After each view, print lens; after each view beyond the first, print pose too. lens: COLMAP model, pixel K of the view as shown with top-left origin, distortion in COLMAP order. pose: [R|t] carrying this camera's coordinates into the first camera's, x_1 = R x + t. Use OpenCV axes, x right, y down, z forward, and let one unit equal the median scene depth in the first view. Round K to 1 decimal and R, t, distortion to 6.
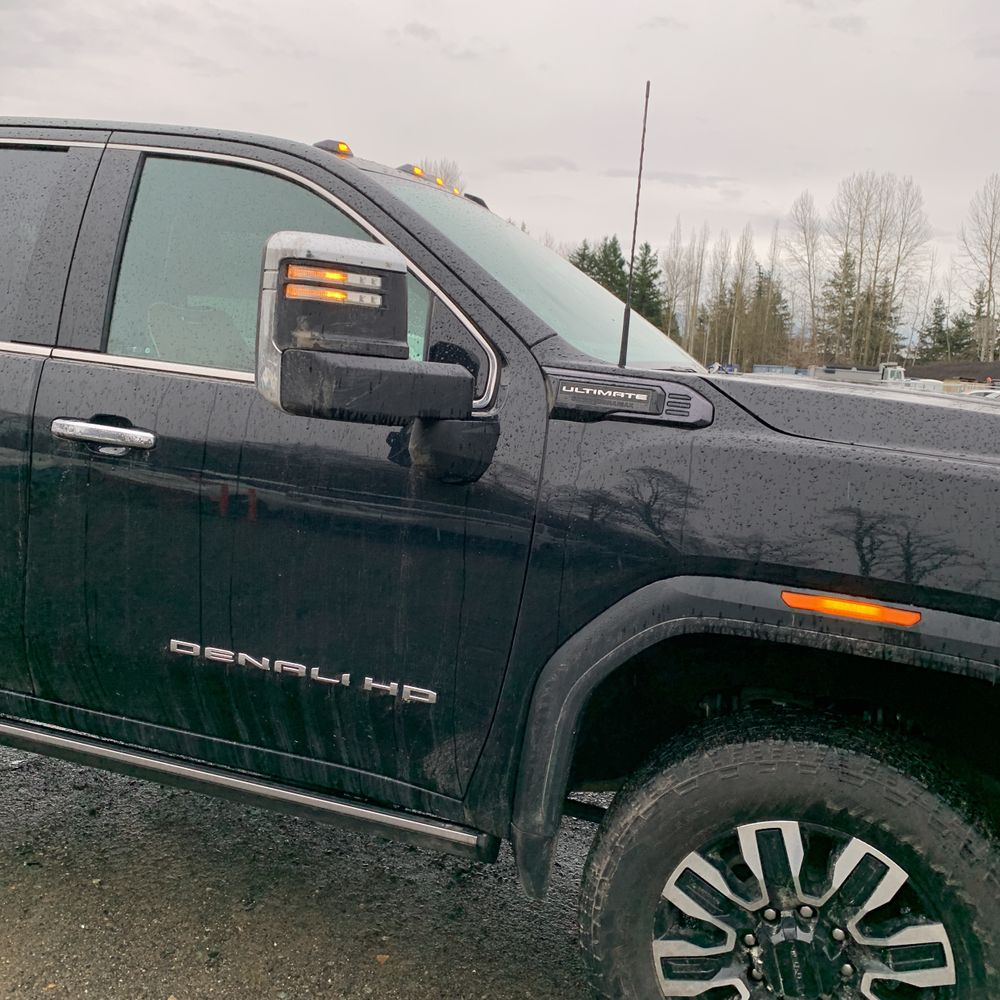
lens RADIAL K [[1030.6, 0, 471.9], [0, 1030.6, 478.2], [0, 0, 1]] dist [0.013491, -0.025582]
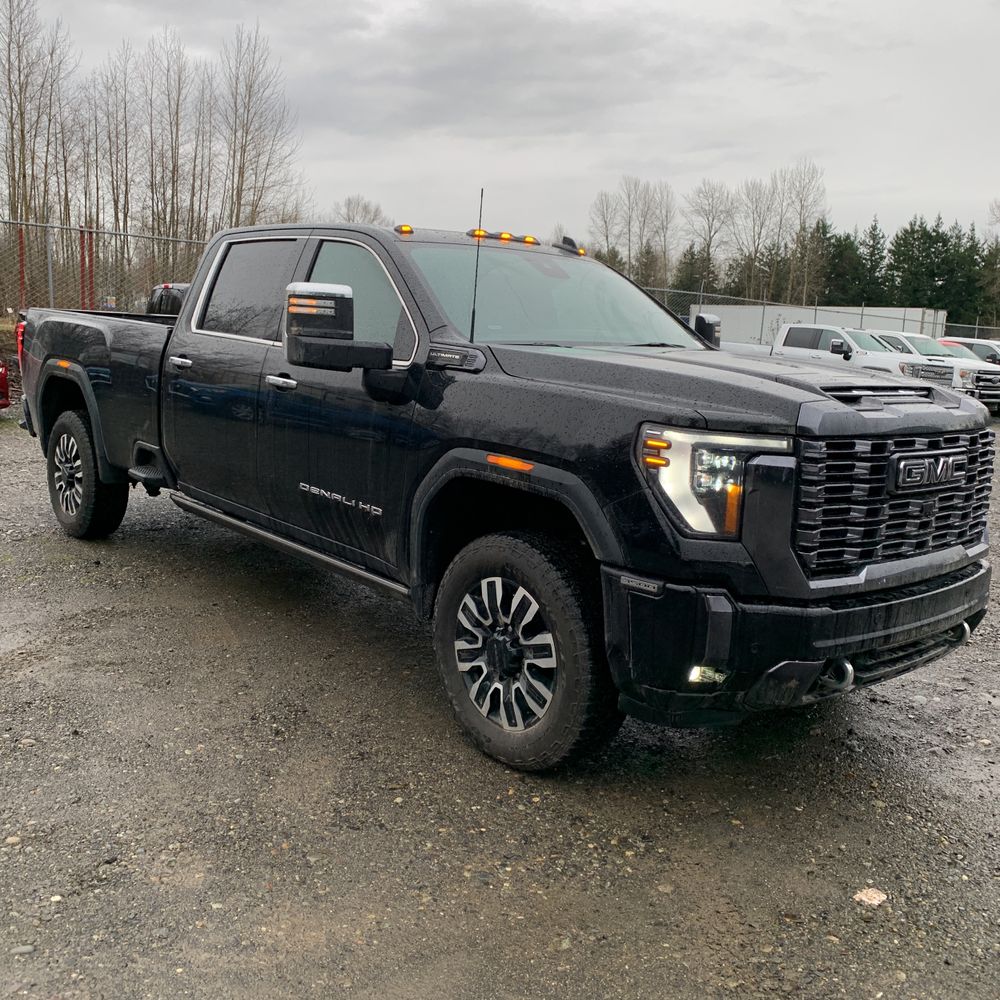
lens RADIAL K [[1025.9, 0, 499.8], [0, 1025.9, 480.5], [0, 0, 1]] dist [0.023460, 0.010161]
pose [[0.862770, 0.047611, -0.503350, 1.222370], [-0.050410, 0.998696, 0.008060, 0.133996], [0.503077, 0.018420, 0.864045, -0.623282]]
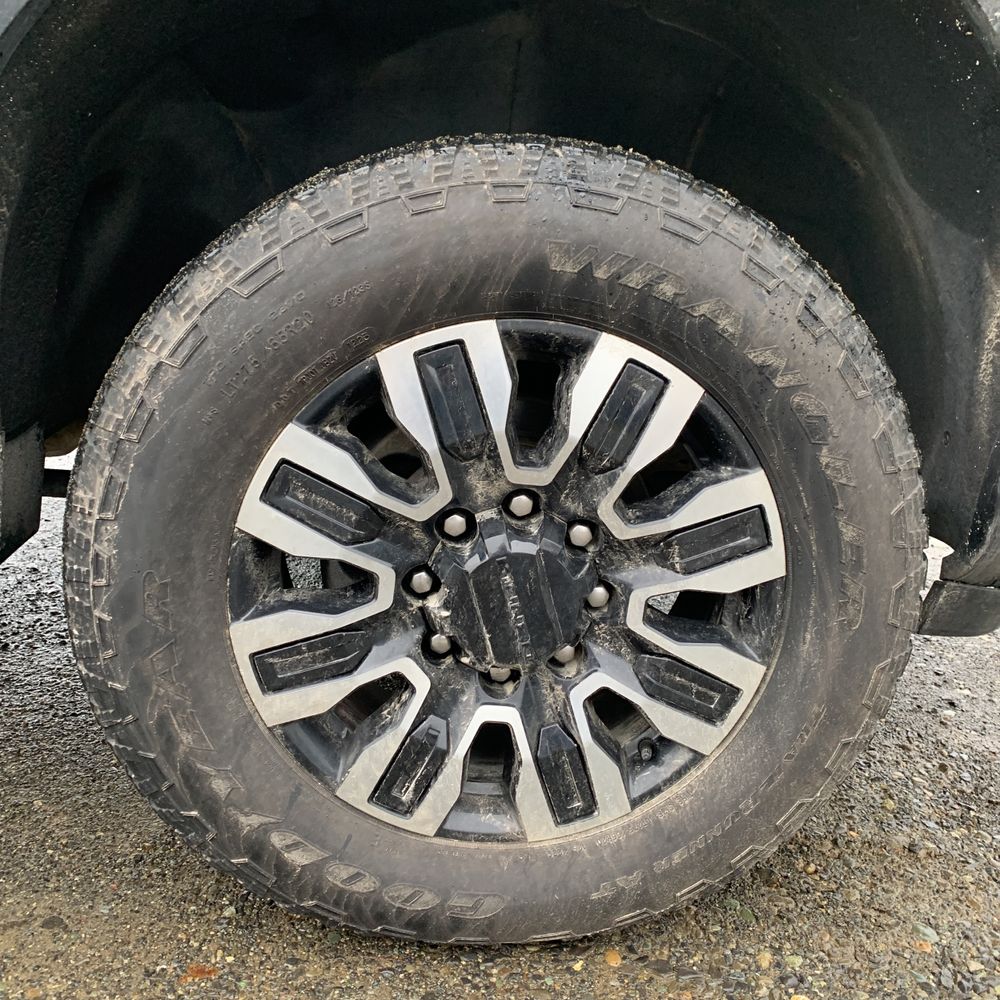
lens RADIAL K [[1012.7, 0, 509.0], [0, 1012.7, 500.1], [0, 0, 1]] dist [0.101959, -0.179413]
pose [[0.915955, -0.142966, 0.374951, 0.126869], [0.071265, 0.977483, 0.198617, 0.312251], [-0.394903, -0.155203, 0.905518, 0.536506]]
